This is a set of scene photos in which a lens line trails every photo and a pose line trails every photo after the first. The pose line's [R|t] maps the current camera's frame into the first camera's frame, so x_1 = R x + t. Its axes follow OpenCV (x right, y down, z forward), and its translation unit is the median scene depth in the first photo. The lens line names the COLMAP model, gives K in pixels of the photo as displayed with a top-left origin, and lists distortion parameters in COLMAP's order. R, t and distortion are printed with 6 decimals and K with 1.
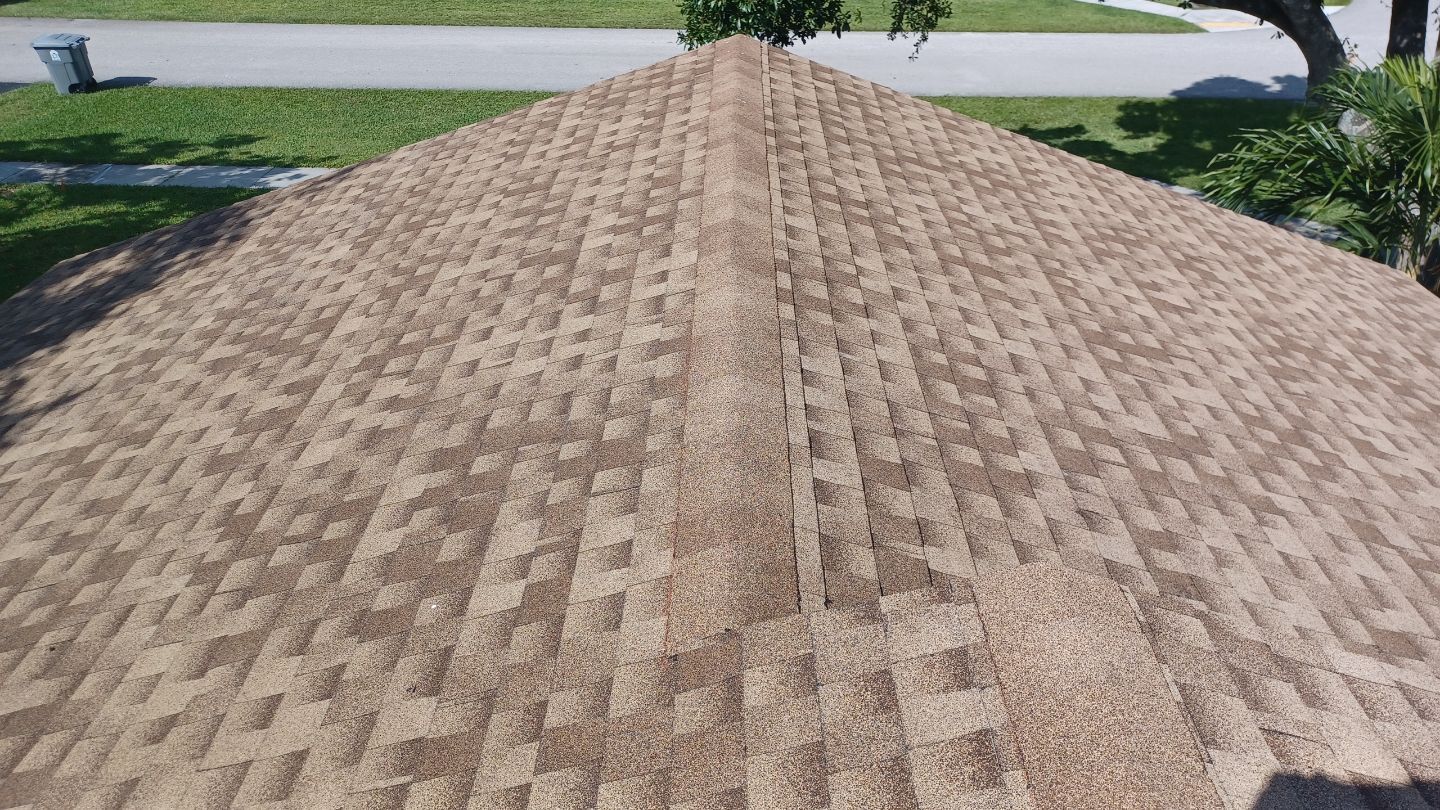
lens RADIAL K [[1043.7, 0, 728.6], [0, 1043.7, 395.8], [0, 0, 1]] dist [0.025309, -0.012570]
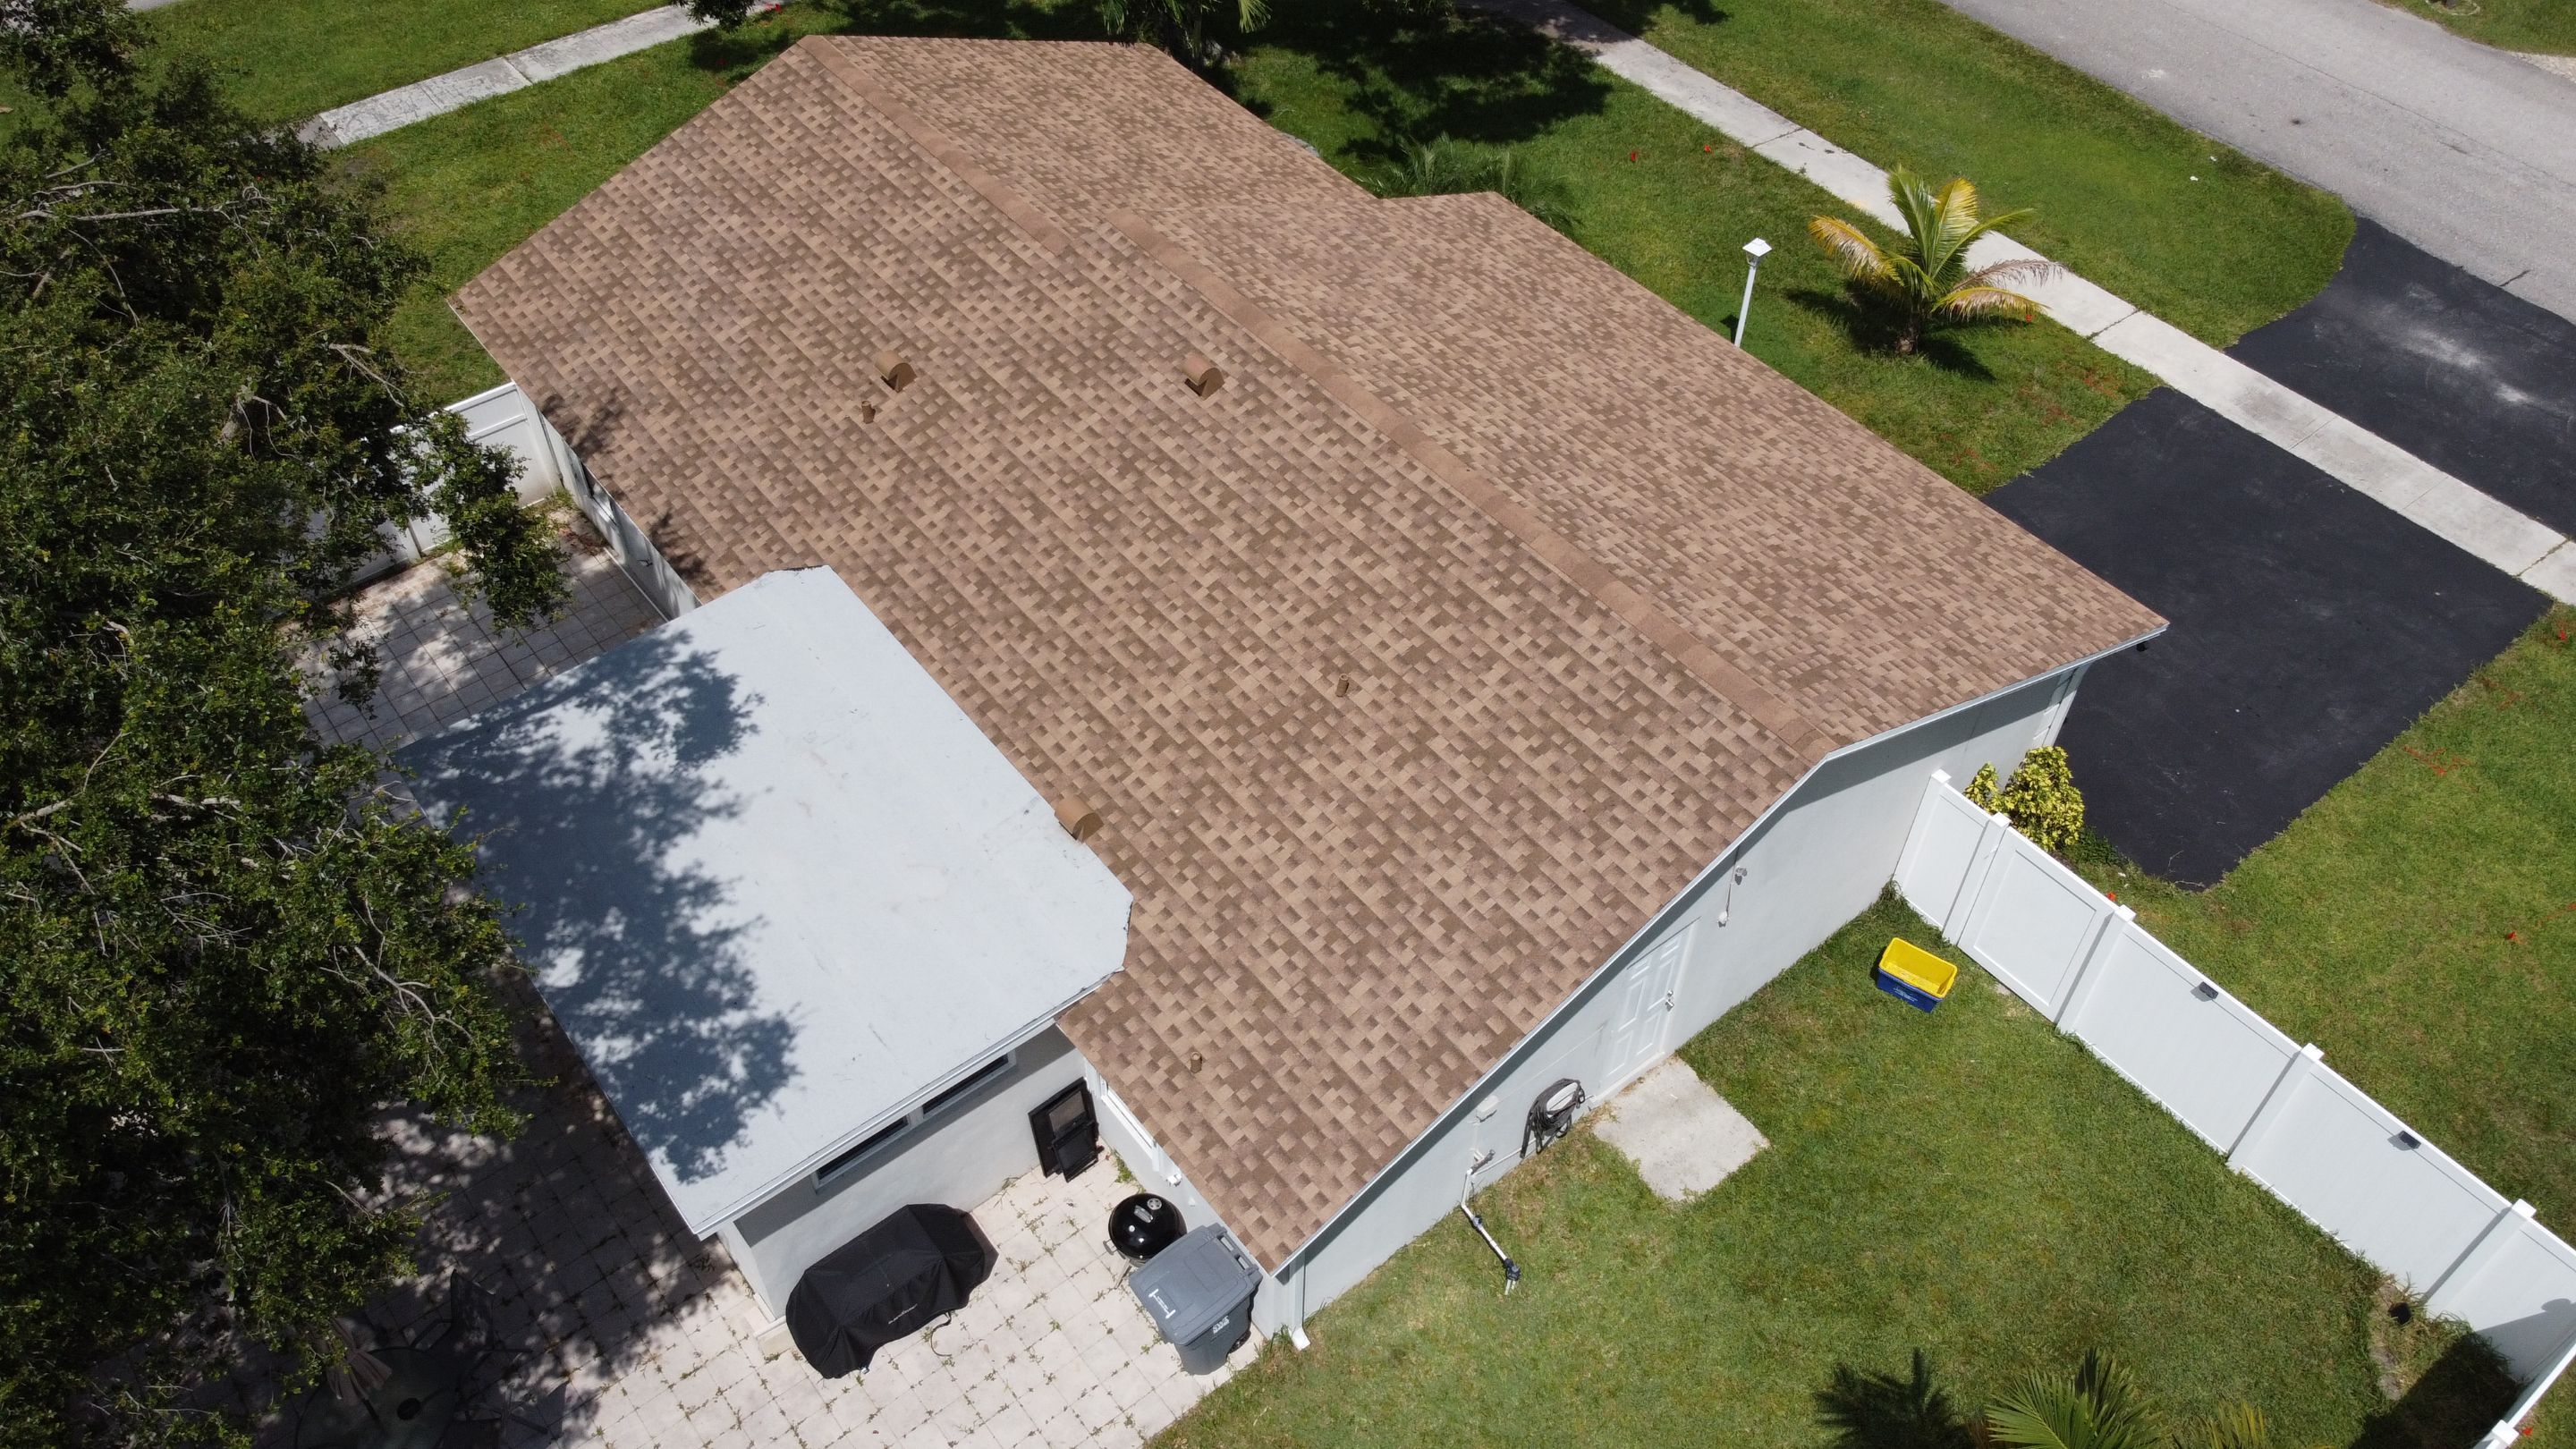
lens RADIAL K [[1958.9, 0, 1266.6], [0, 1958.9, 688.1], [0, 0, 1]] dist [0.015771, -0.029275]
pose [[0.787371, -0.446805, 0.424750, -2.313488], [0.318817, 0.884824, 0.339768, -0.433906], [-0.527639, -0.132106, 0.839133, -4.245512]]
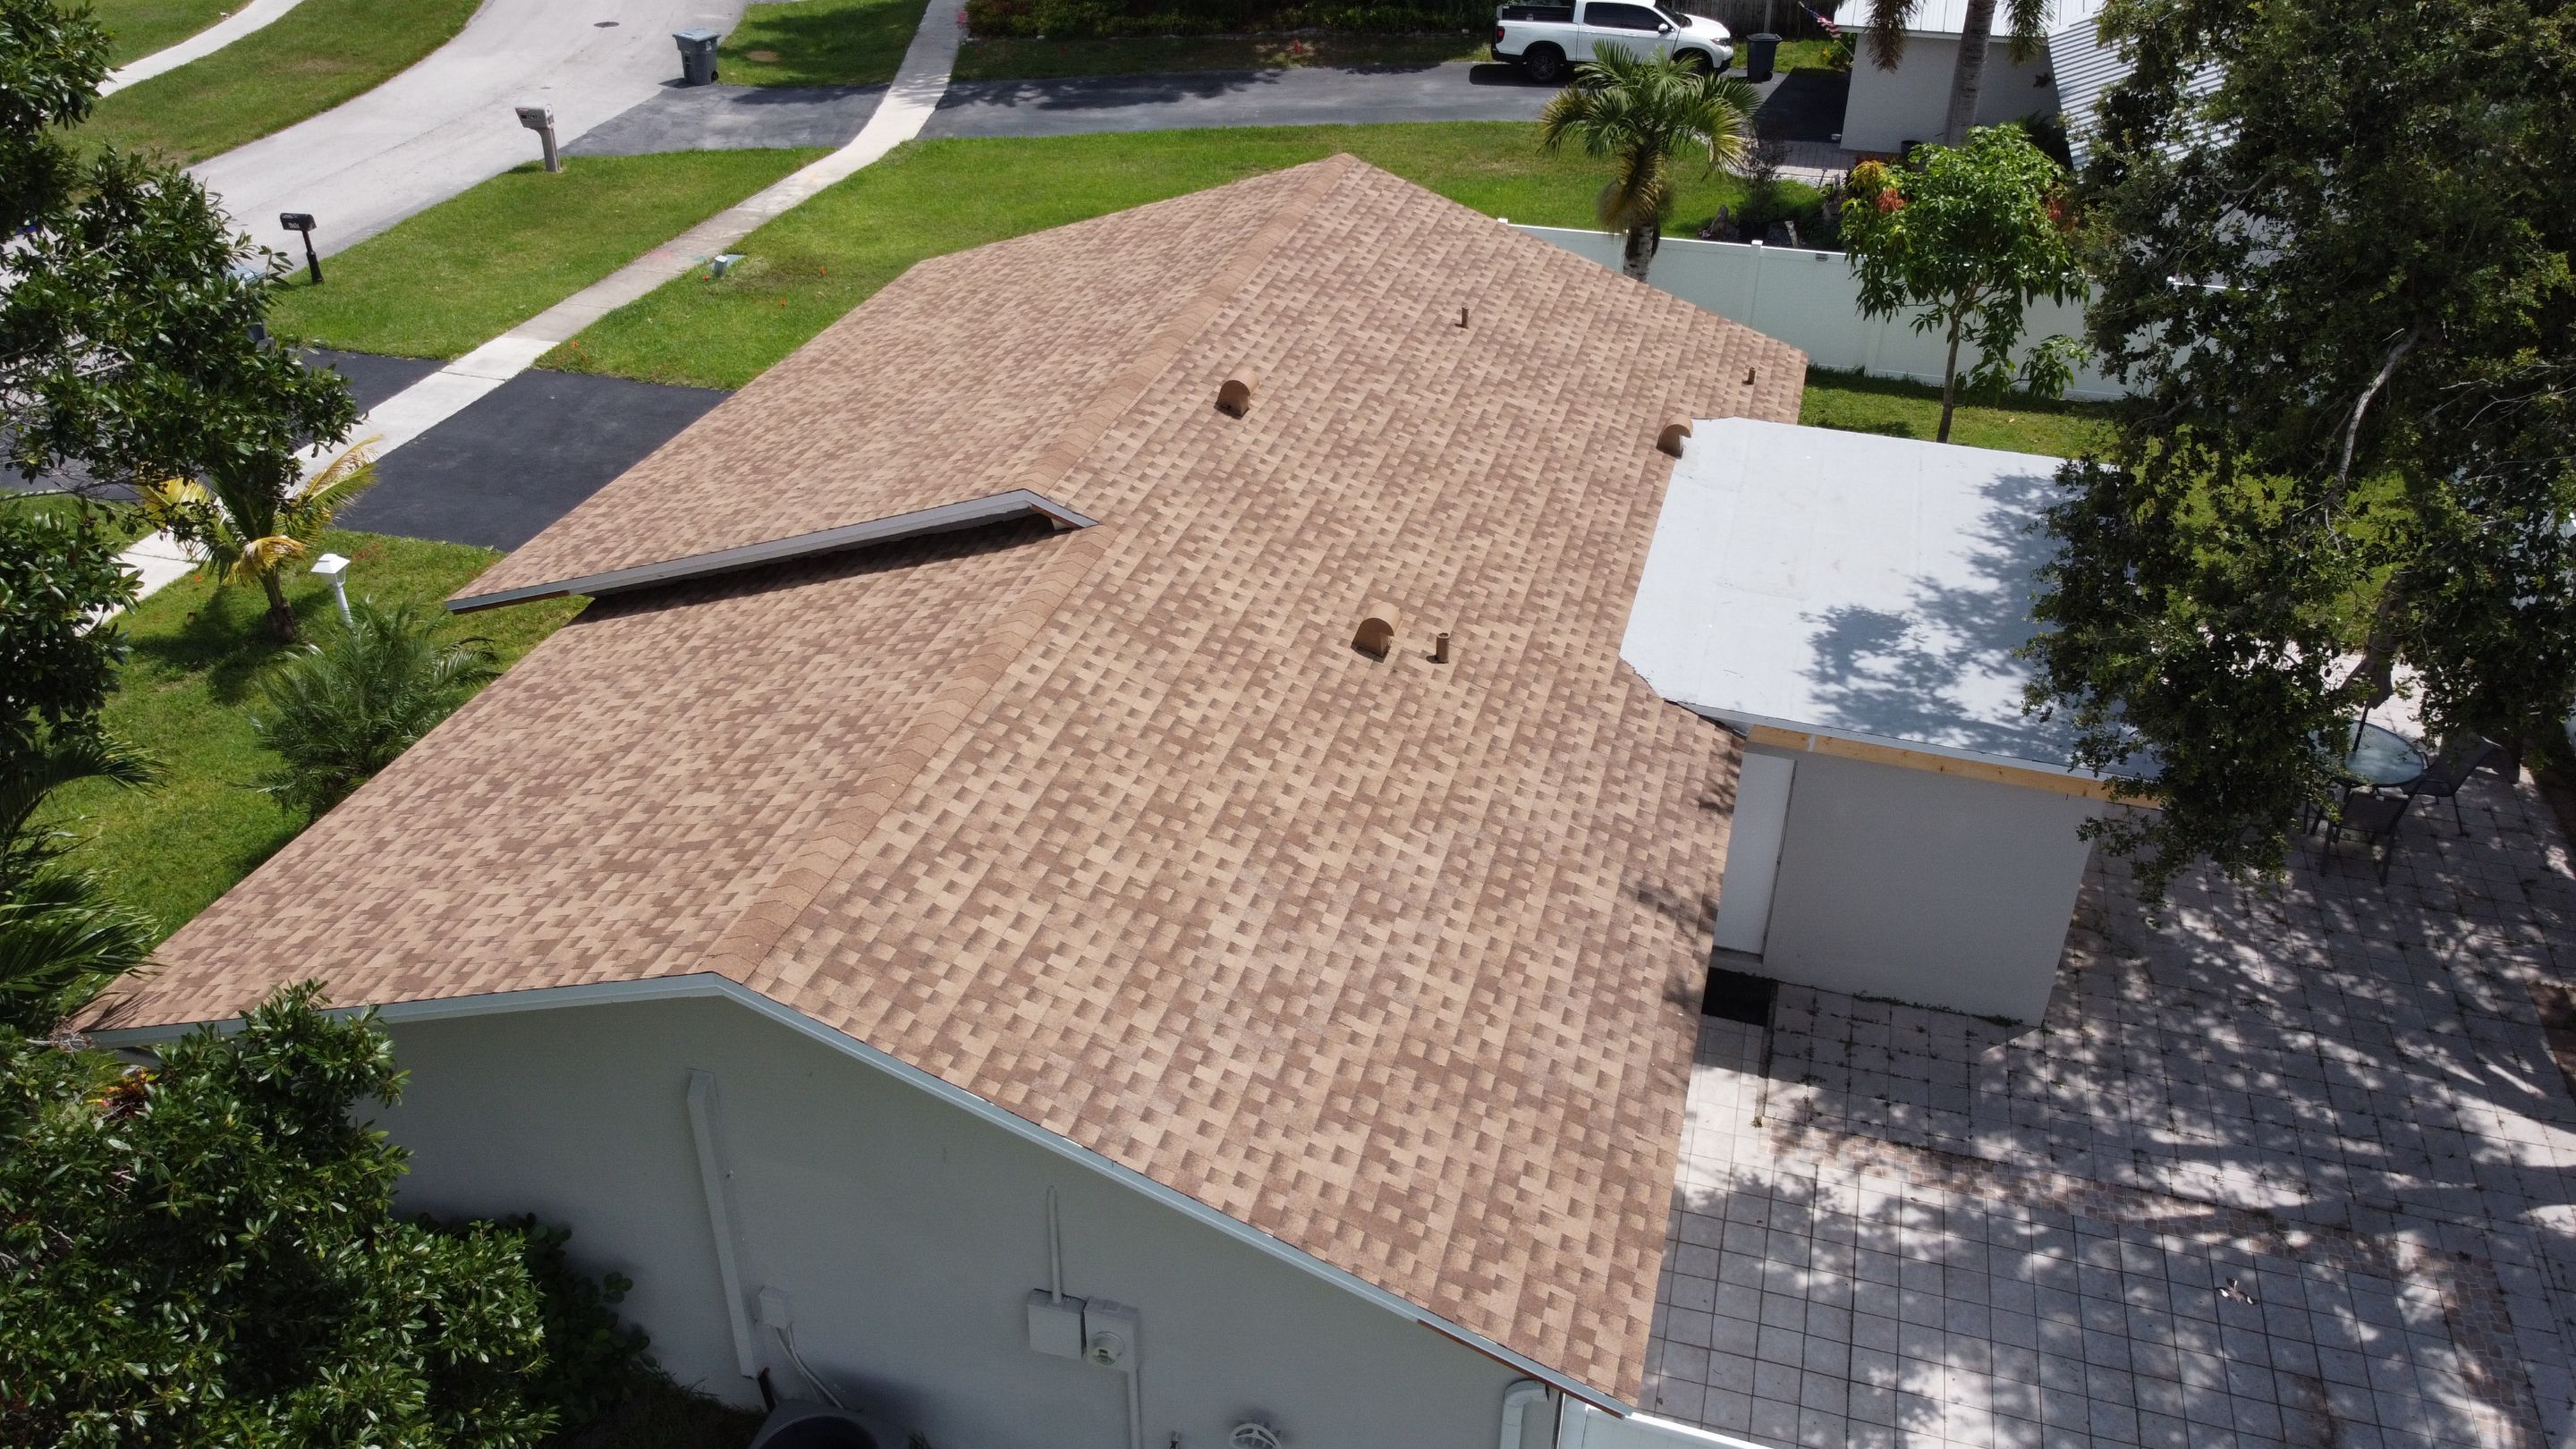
lens RADIAL K [[1958.9, 0, 1289.0], [0, 1958.9, 739.0], [0, 0, 1]] dist [0.015771, -0.029275]
pose [[-0.960491, -0.164595, 0.224422, -1.254898], [0.125893, 0.462205, 0.877791, -2.942892], [-0.248209, 0.871364, -0.423223, 2.425989]]
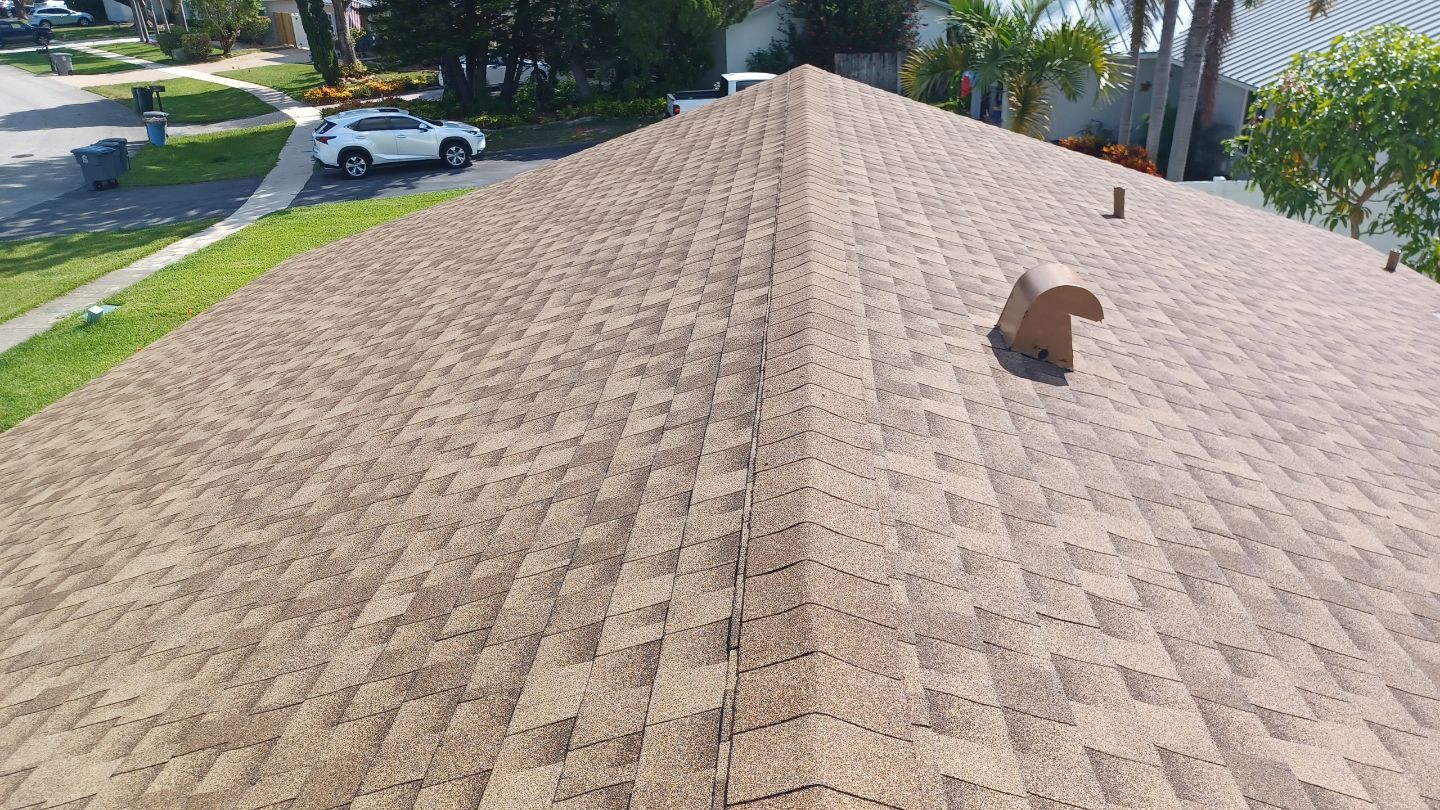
lens RADIAL K [[1043.7, 0, 724.1], [0, 1043.7, 410.9], [0, 0, 1]] dist [0.025309, -0.012570]
pose [[-0.997765, -0.011867, 0.065753, 0.189109], [0.047174, 0.571809, 0.819030, -0.282490], [-0.047318, 0.820301, -0.569971, 0.597071]]
